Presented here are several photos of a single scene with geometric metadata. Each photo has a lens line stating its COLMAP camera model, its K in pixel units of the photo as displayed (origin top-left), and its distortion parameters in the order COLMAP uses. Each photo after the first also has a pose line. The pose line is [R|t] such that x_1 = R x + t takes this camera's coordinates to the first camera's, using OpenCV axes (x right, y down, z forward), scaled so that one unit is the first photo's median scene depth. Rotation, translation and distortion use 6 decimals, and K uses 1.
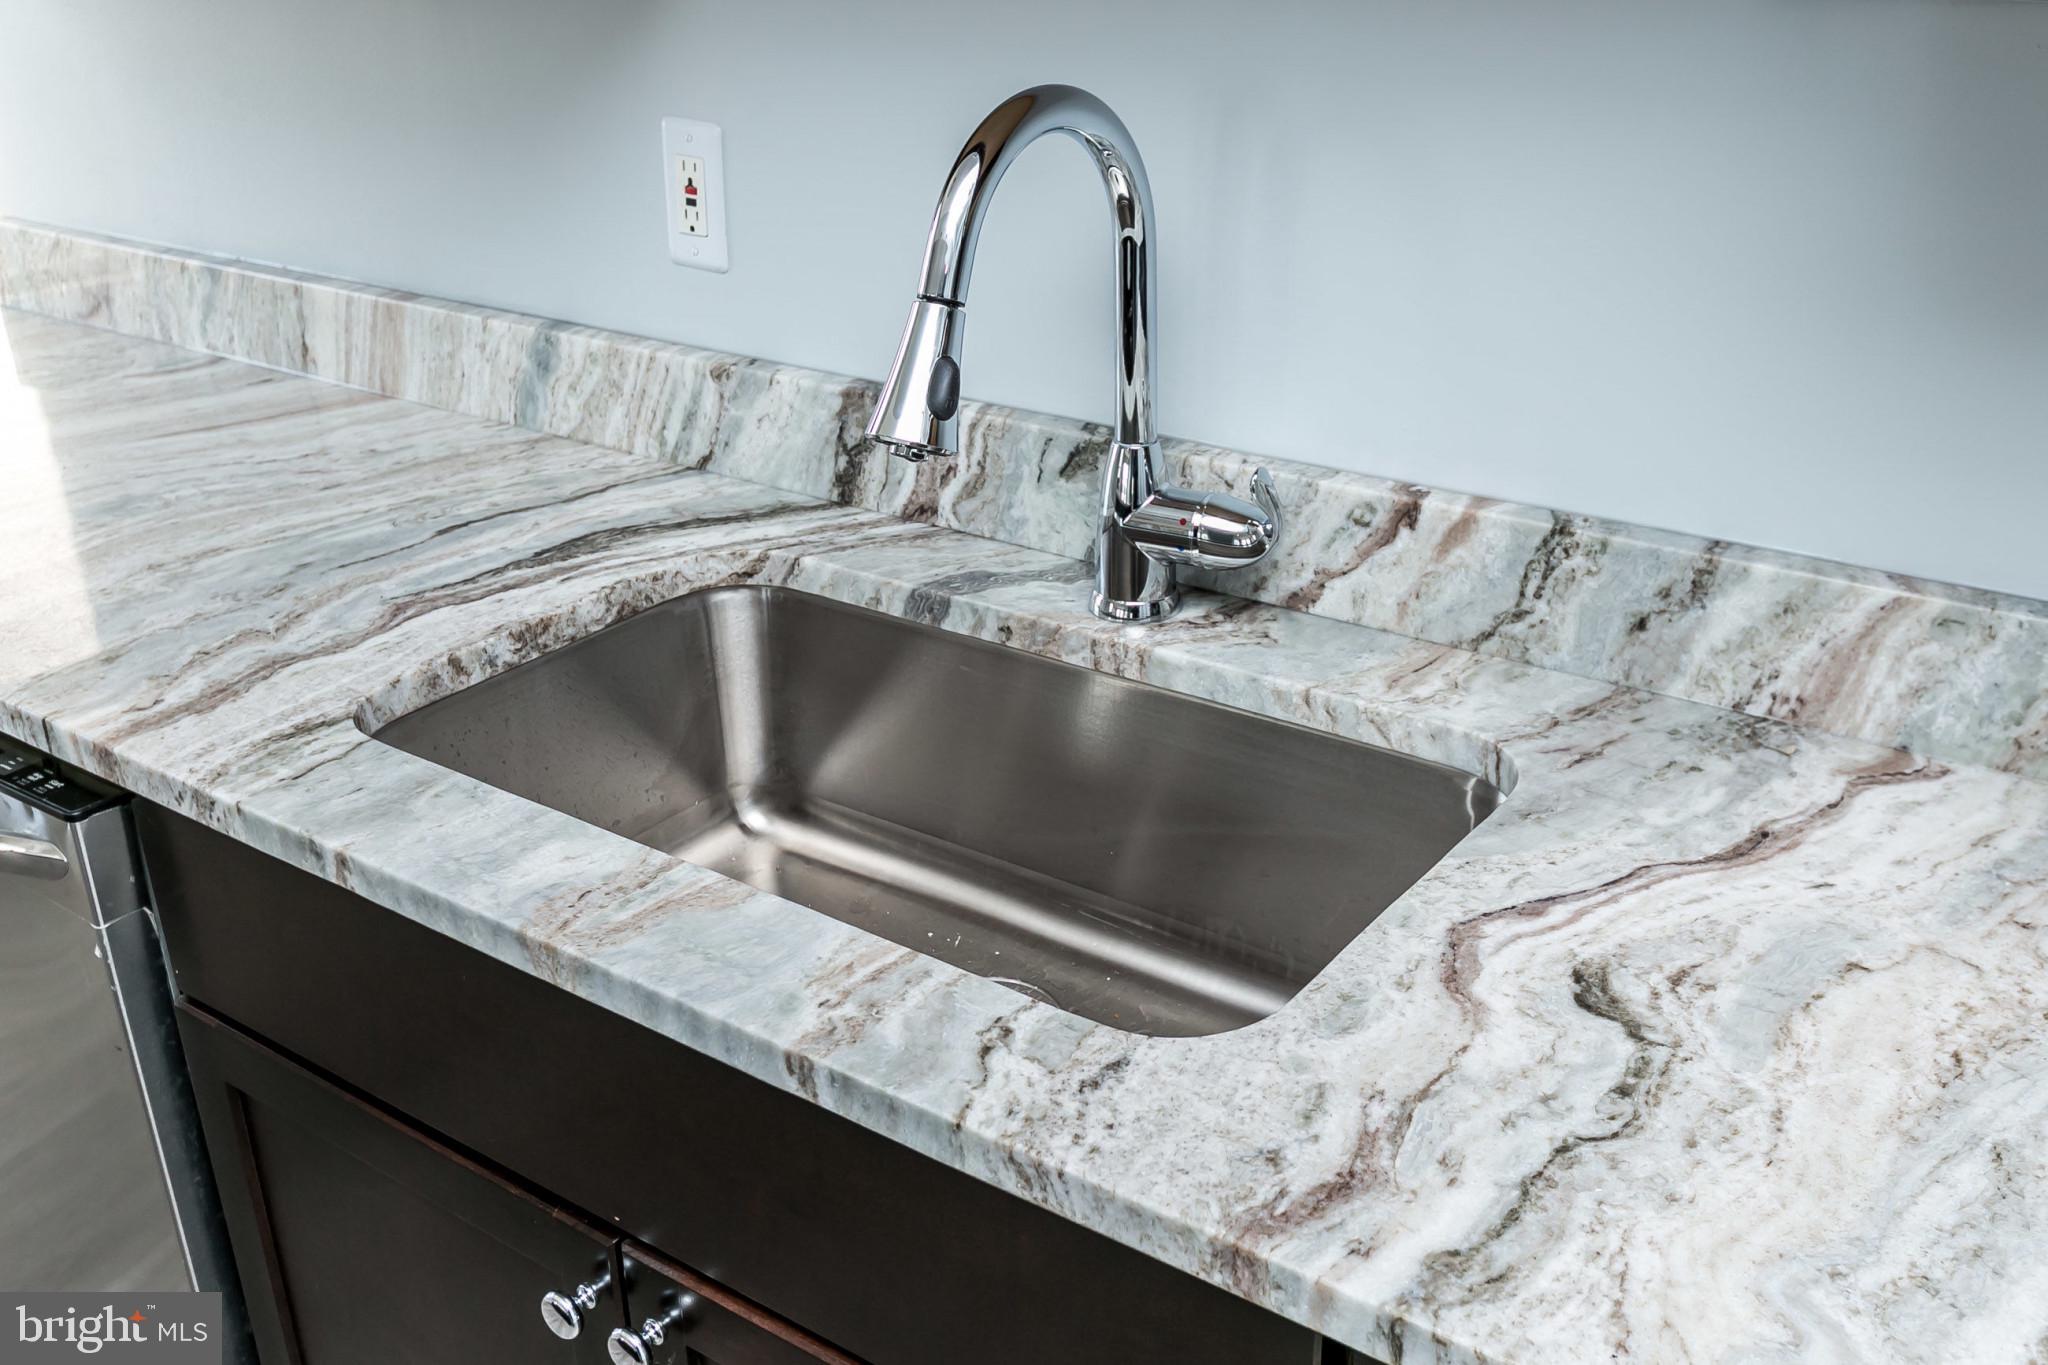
lens RADIAL K [[1992.9, 0, 1025.1], [0, 1992.9, 709.2], [0, 0, 1]] dist [-0.002664, -0.001219]
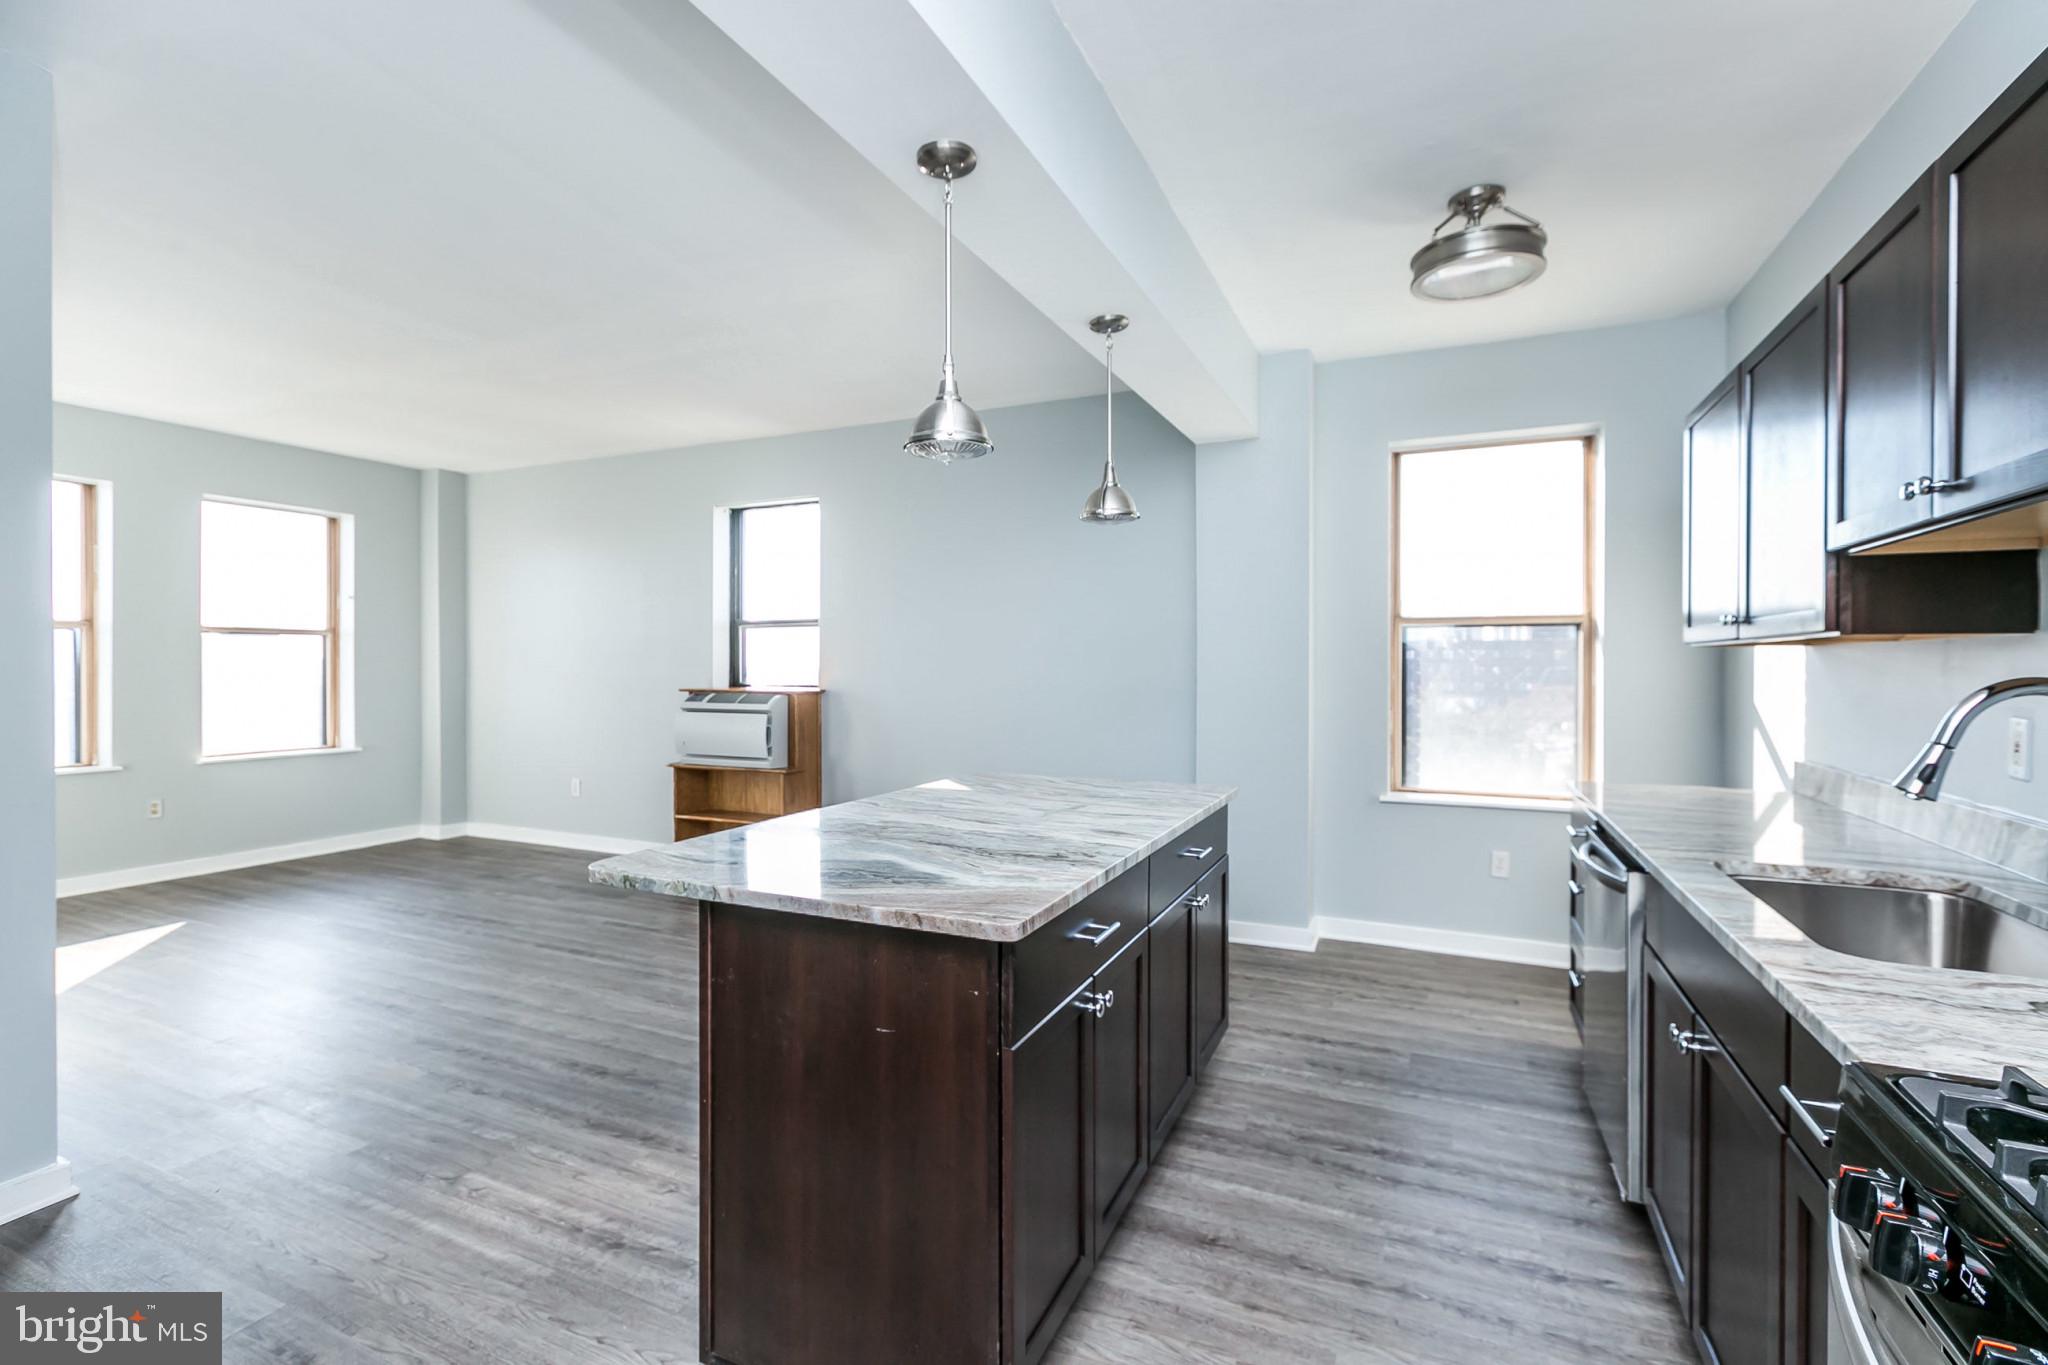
lens RADIAL K [[909.0, 0, 1023.9], [0, 909.0, 672.1], [0, 0, 1]] dist [0.001522, 0.000038]
pose [[0.202639, 0.028521, -0.978838, 0.661558], [-0.416948, 0.906955, -0.059890, 0.216718], [0.886054, 0.420261, 0.195676, -0.280178]]
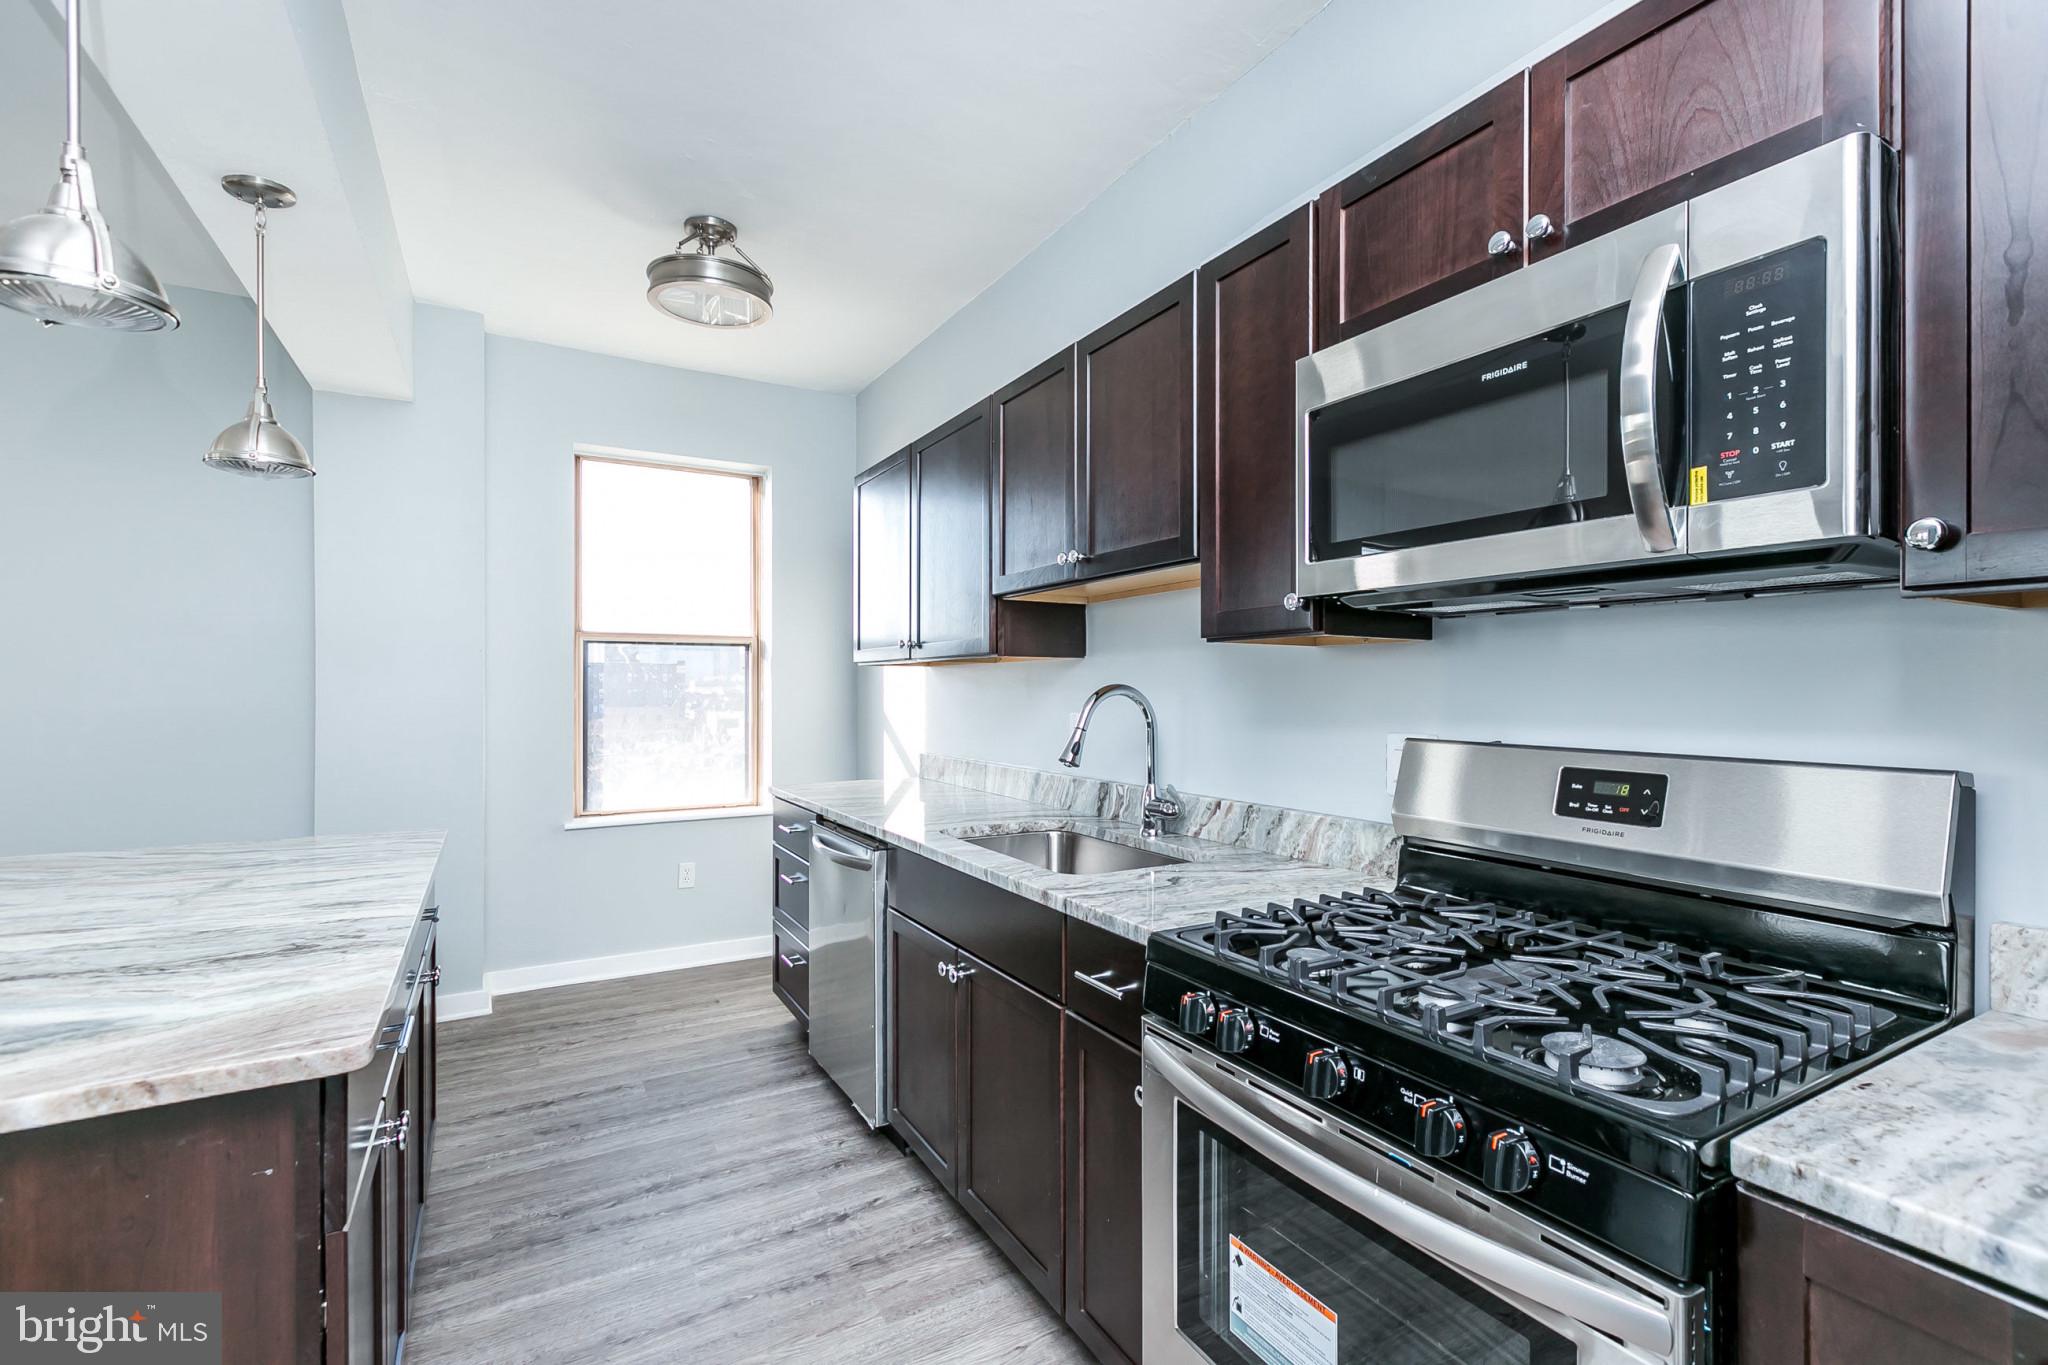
lens RADIAL K [[918.8, 0, 1059.7], [0, 918.8, 689.6], [0, 0, 1]] dist [0.000197, 0.000107]
pose [[0.922792, 0.019655, -0.384798, 0.466648], [-0.177743, 0.907799, -0.379879, 0.322527], [0.341853, 0.418944, 0.841203, -0.457409]]
